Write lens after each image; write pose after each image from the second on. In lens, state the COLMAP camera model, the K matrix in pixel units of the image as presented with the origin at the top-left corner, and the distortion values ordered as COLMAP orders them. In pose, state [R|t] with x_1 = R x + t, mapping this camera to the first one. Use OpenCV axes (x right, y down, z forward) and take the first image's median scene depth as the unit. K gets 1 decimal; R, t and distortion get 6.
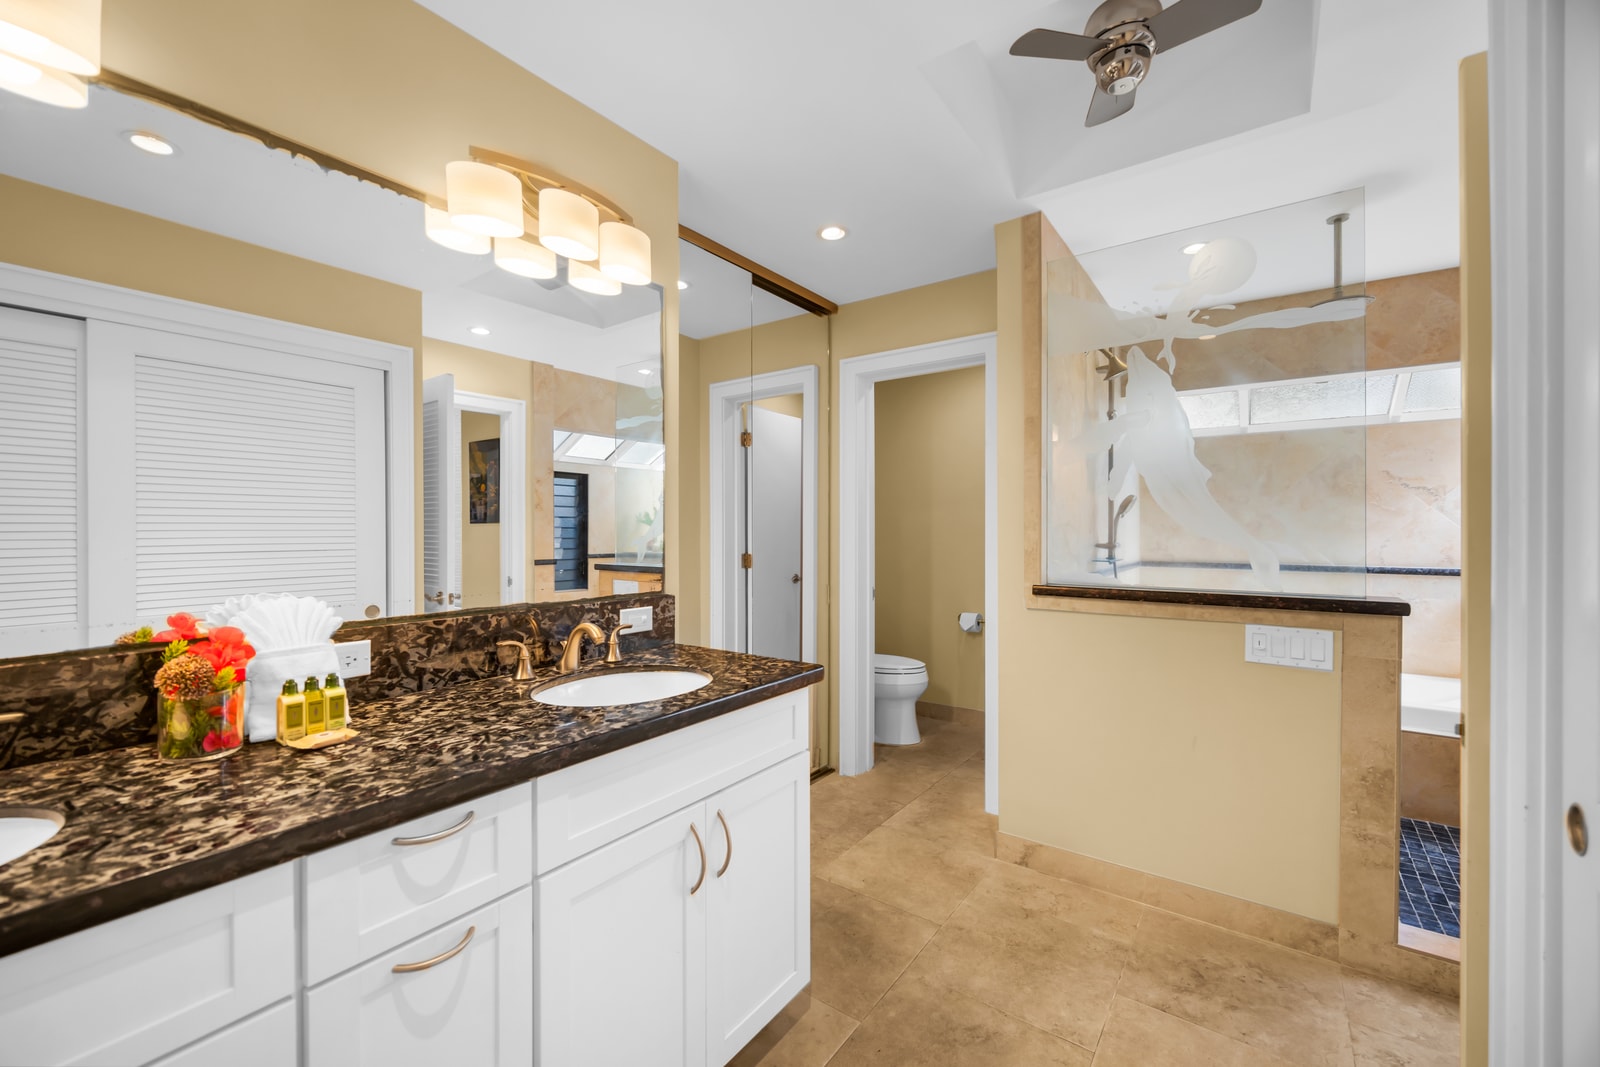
lens RADIAL K [[635.8, 0, 804.6], [0, 635.8, 529.1], [0, 0, 1]] dist [-0.003886, 0.000152]
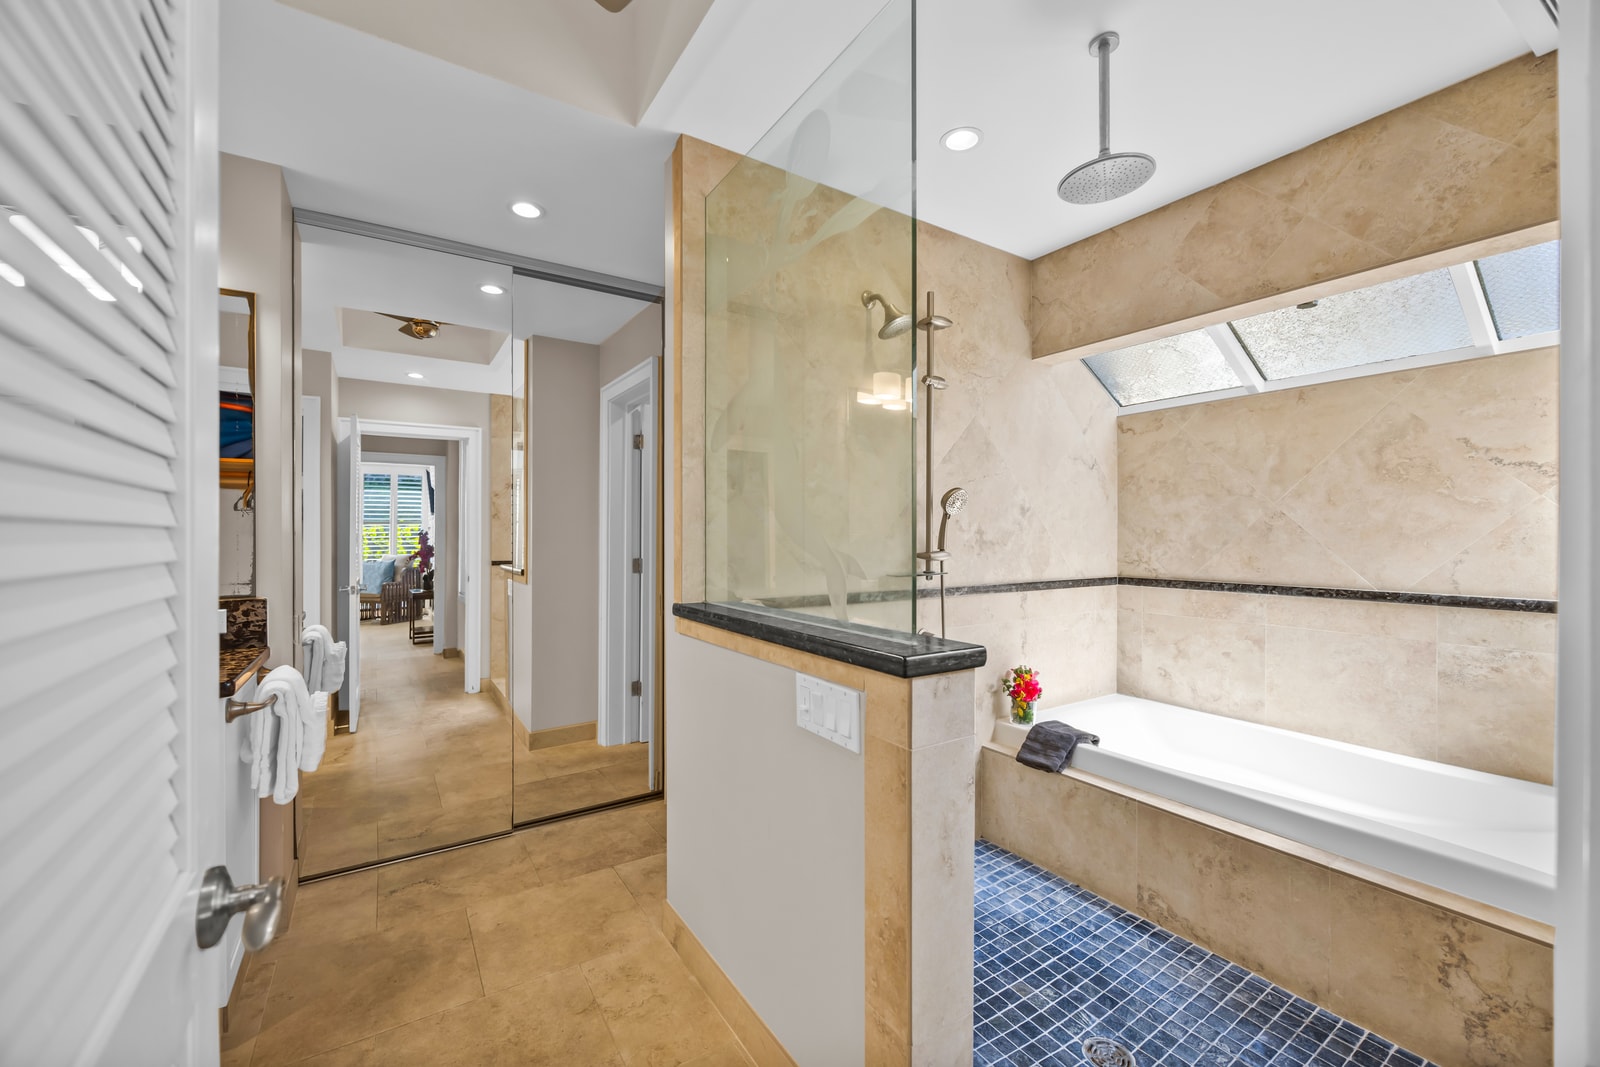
lens RADIAL K [[635.8, 0, 806.1], [0, 635.8, 539.9], [0, 0, 1]] dist [-0.003886, 0.000152]
pose [[0.937434, 0.001091, -0.348162, 0.960693], [0.000484, 0.999990, 0.004437, 0.006180], [0.348164, -0.004327, 0.937424, 0.368341]]
